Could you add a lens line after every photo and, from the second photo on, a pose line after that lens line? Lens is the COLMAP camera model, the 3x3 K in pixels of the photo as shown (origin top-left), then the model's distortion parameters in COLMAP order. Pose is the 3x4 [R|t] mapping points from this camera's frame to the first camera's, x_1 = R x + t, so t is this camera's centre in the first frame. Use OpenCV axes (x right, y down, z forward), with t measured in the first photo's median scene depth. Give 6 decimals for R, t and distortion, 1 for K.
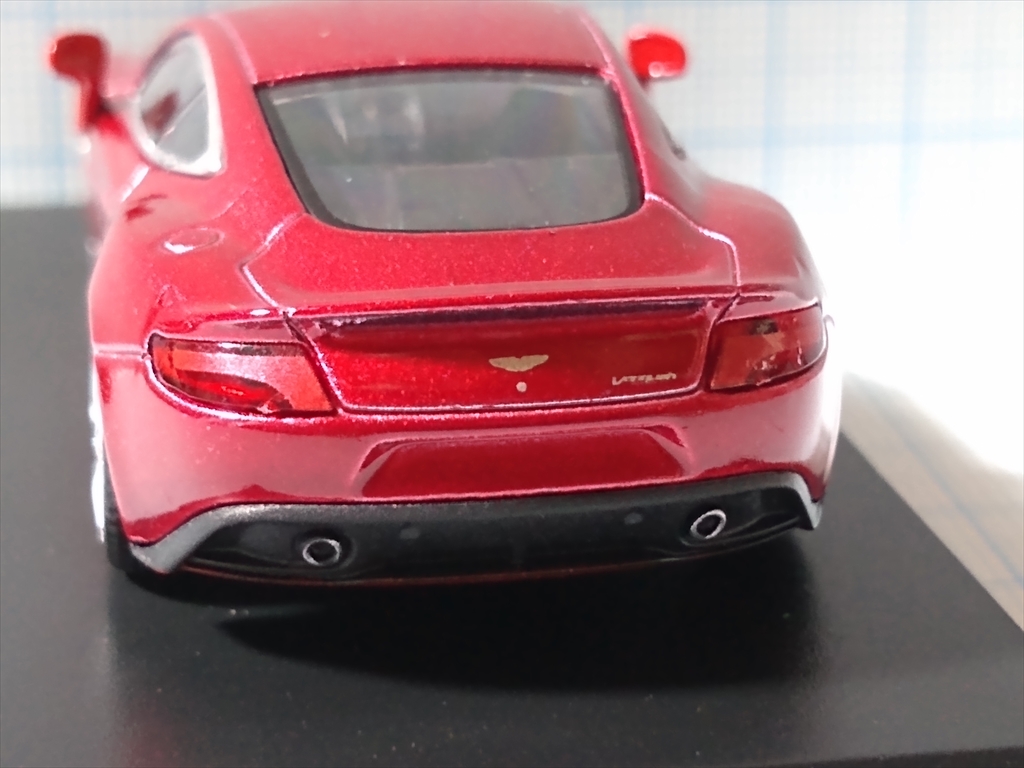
lens RADIAL K [[2600.3, 0, 512.0], [0, 2600.3, 384.0], [0, 0, 1]] dist [0.054070, 0.116537]
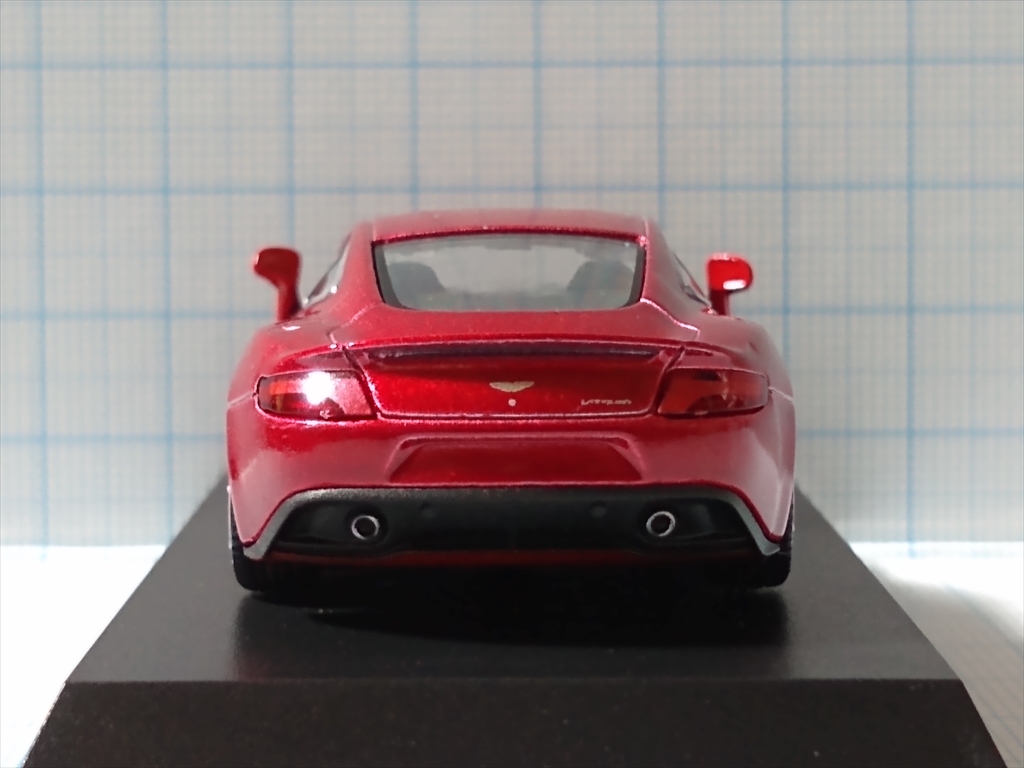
lens RADIAL K [[2600.3, 0, 512.0], [0, 2600.3, 384.0], [0, 0, 1]] dist [0.054070, 0.116537]
pose [[0.986302, 0.011069, -0.164576, 0.224660], [-0.045958, 0.976678, -0.209733, 0.273589], [0.158416, 0.214424, 0.963808, -0.303942]]
